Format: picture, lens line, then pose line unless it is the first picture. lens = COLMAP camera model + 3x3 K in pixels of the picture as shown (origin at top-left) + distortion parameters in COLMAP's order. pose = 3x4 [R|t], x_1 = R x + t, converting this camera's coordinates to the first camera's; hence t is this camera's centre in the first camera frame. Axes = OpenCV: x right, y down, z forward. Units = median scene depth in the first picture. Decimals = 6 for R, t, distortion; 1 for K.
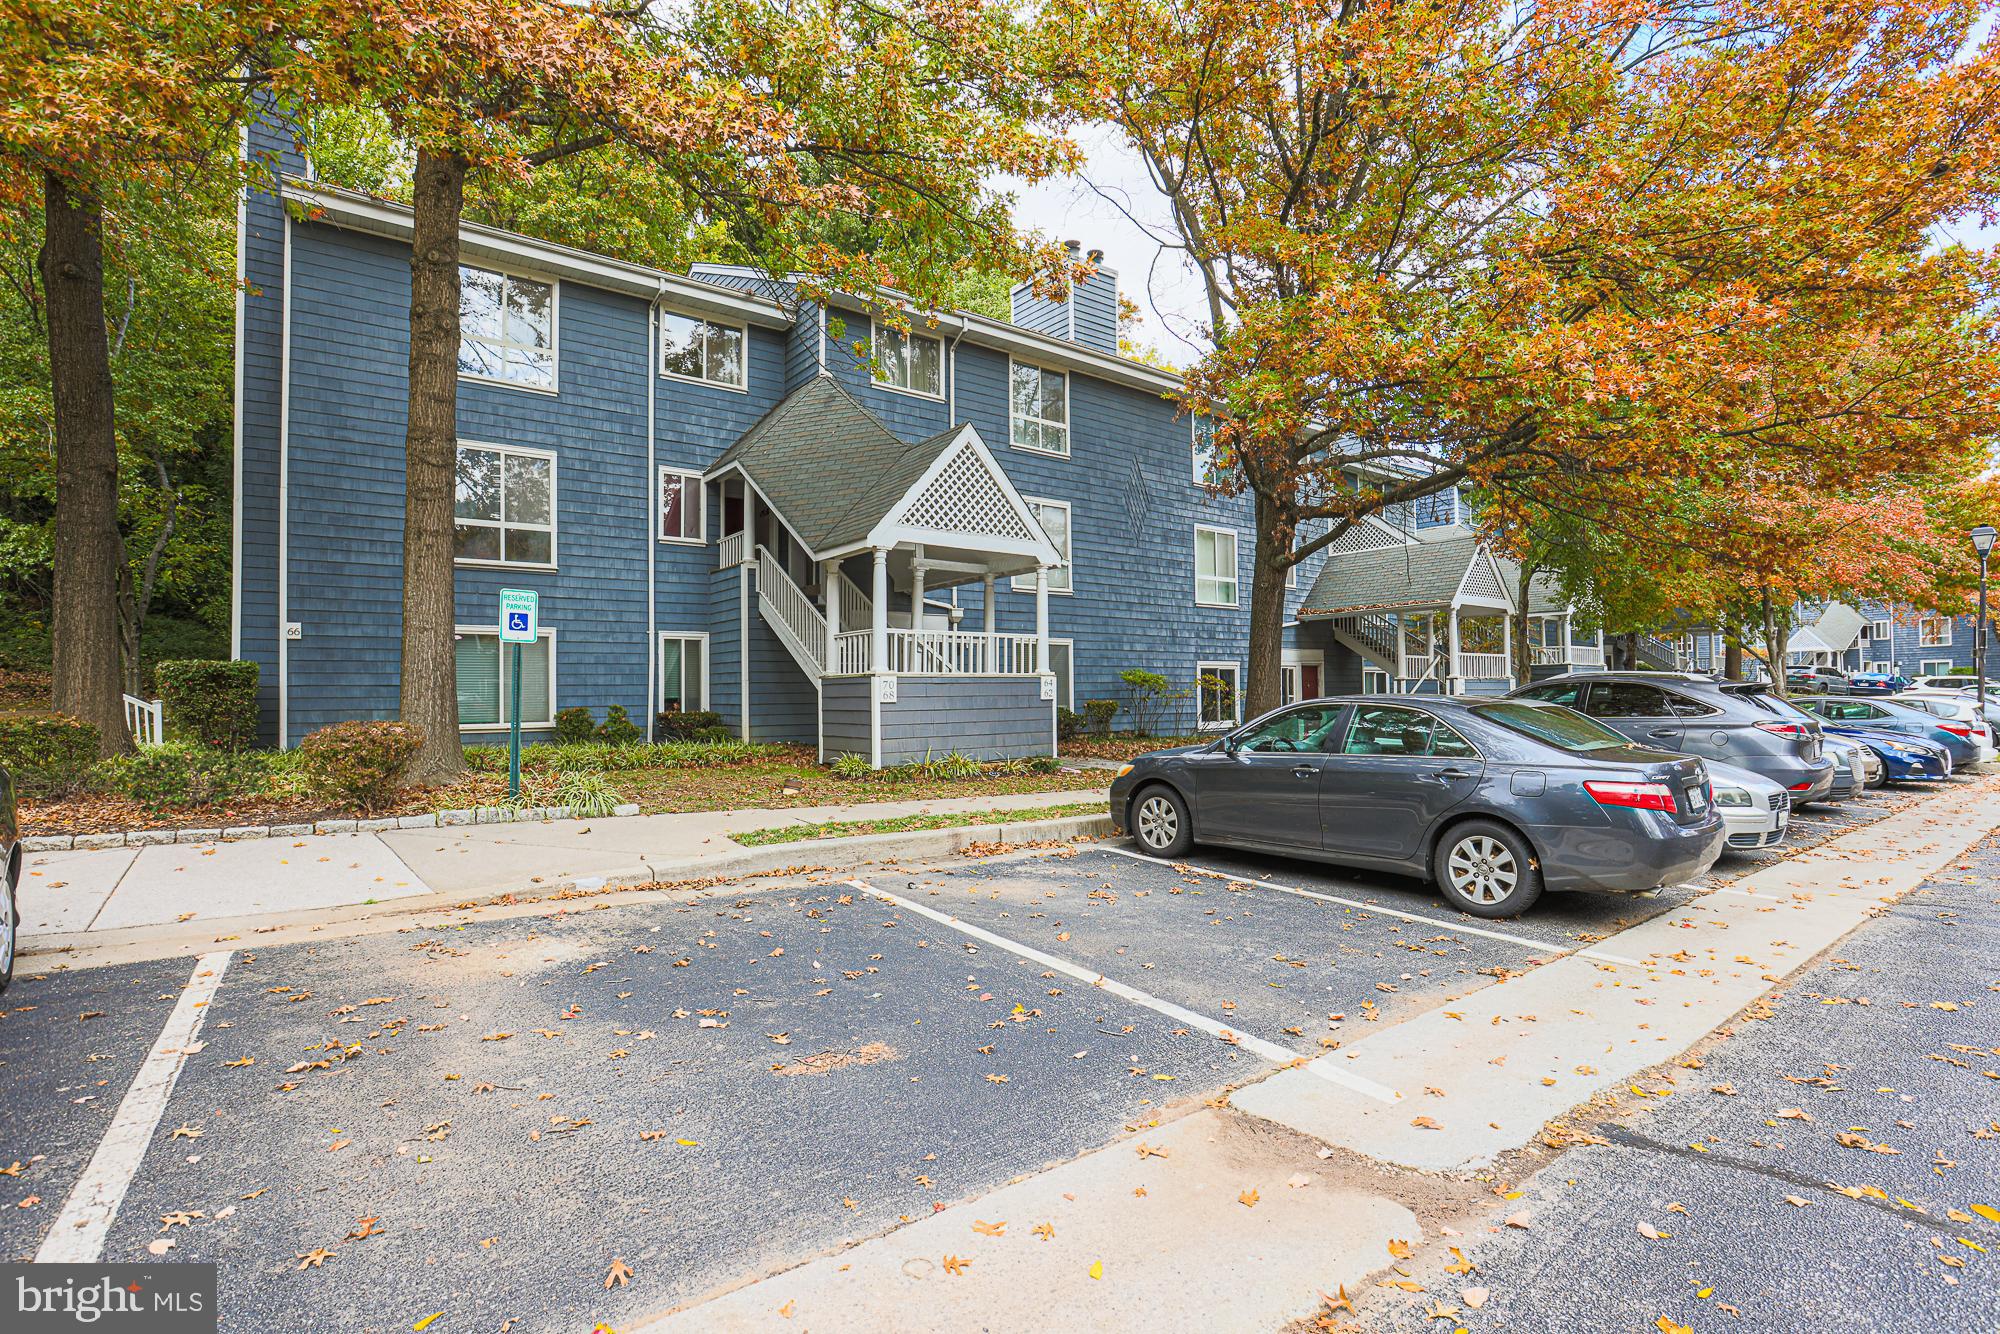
lens RADIAL K [[932.7, 0, 1036.5], [0, 932.7, 658.4], [0, 0, 1]] dist [-0.058703, 0.026480]
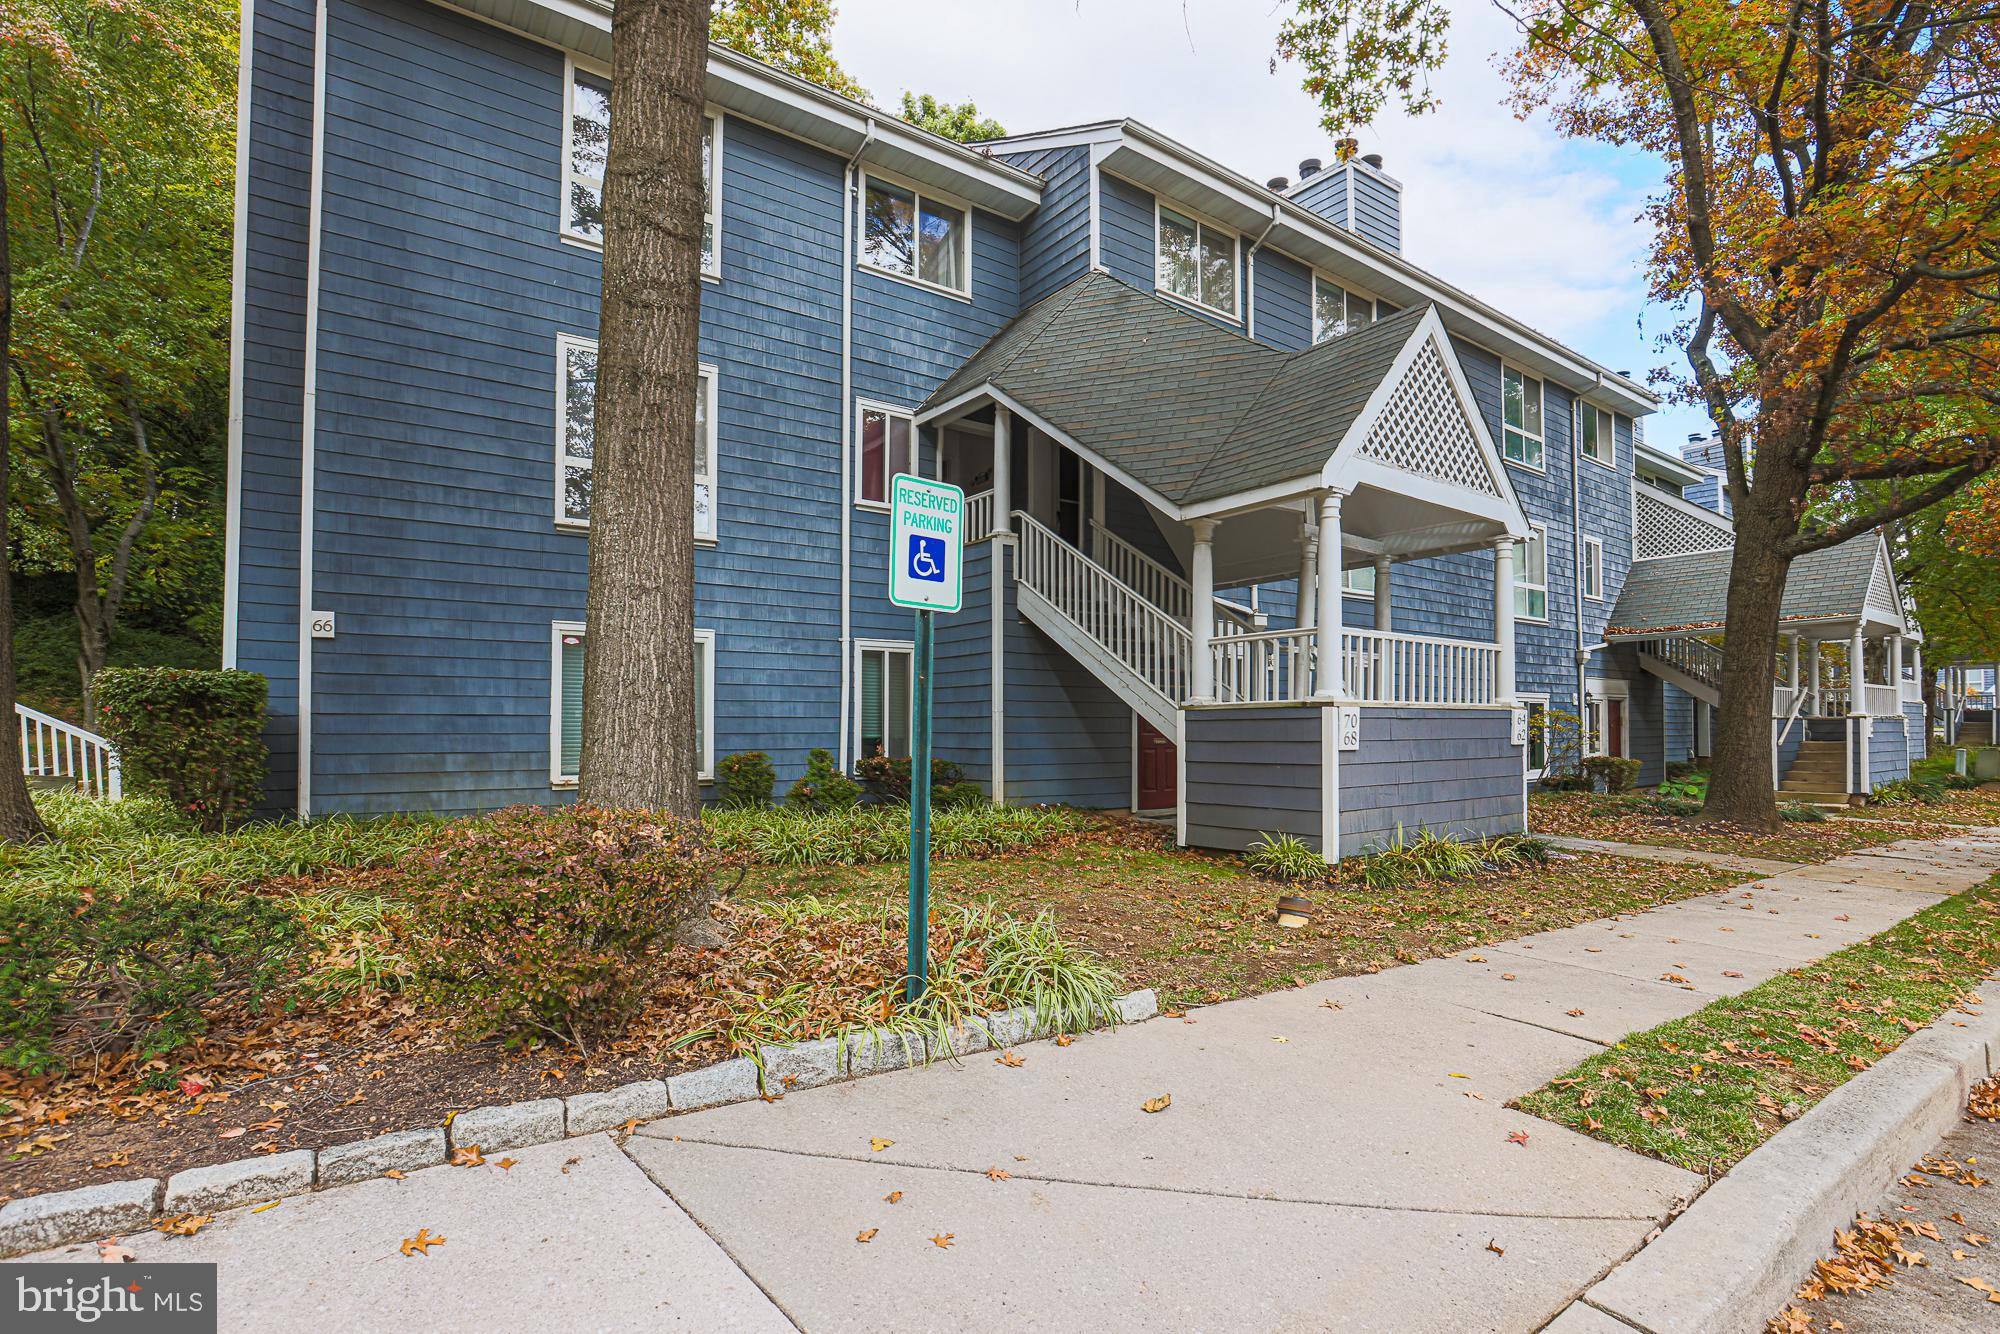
lens RADIAL K [[905.5, 0, 1009.8], [0, 905.5, 692.9], [0, 0, 1]] dist [-0.061214, 0.027700]
pose [[0.999960, 0.008734, -0.002077, -0.303213], [-0.008739, 0.999959, -0.002473, 0.011337], [0.002055, 0.002492, 0.999995, 0.347054]]
